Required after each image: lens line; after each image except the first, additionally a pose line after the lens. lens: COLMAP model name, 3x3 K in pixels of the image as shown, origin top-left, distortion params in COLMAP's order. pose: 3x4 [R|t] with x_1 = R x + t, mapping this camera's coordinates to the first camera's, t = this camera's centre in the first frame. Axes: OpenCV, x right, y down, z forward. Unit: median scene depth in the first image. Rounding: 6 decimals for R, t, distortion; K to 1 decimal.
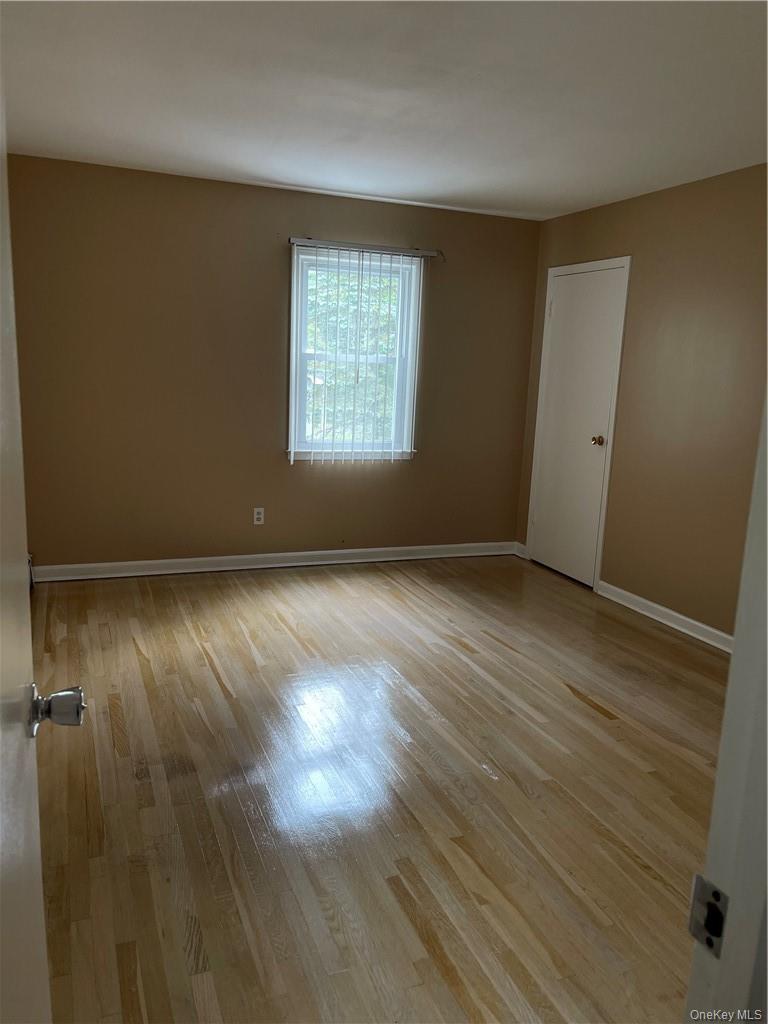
lens RADIAL K [[786.2, 0, 383.7], [0, 786.2, 513.7], [0, 0, 1]] dist [0.059757, -0.069110]
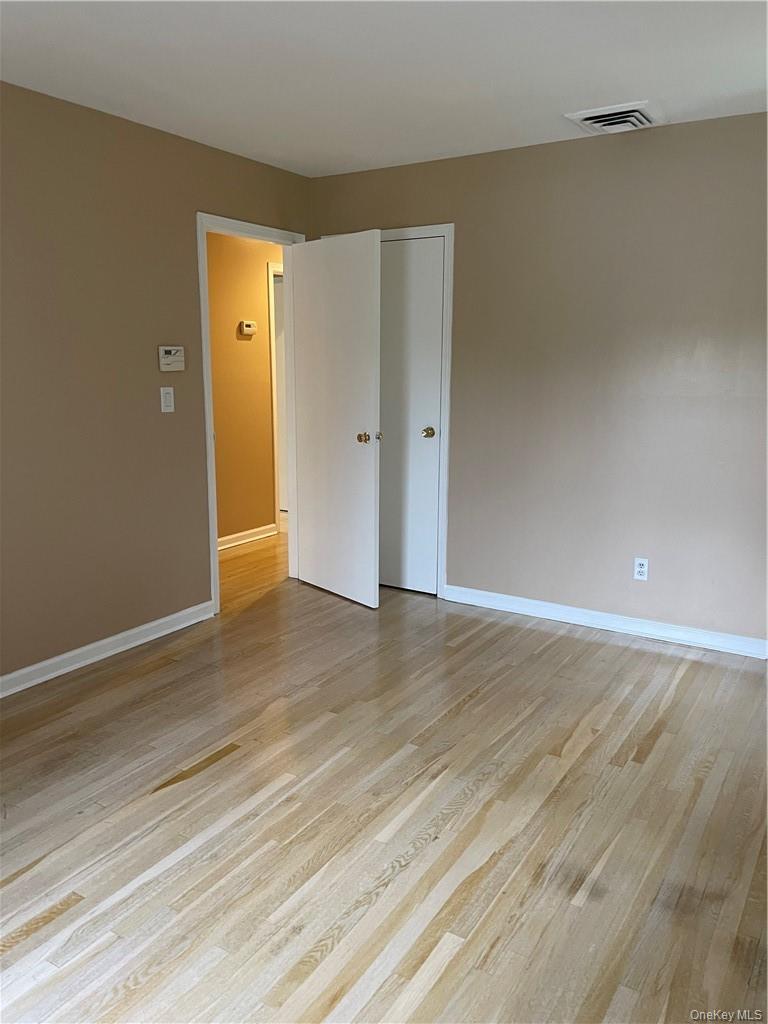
lens RADIAL K [[786.2, 0, 383.7], [0, 786.2, 511.7], [0, 0, 1]] dist [0.059757, -0.069110]
pose [[-0.593197, -0.198582, 0.780181, -0.454935], [0.124622, 0.934768, 0.332684, -0.263570], [-0.795353, 0.294575, -0.529754, 1.304354]]
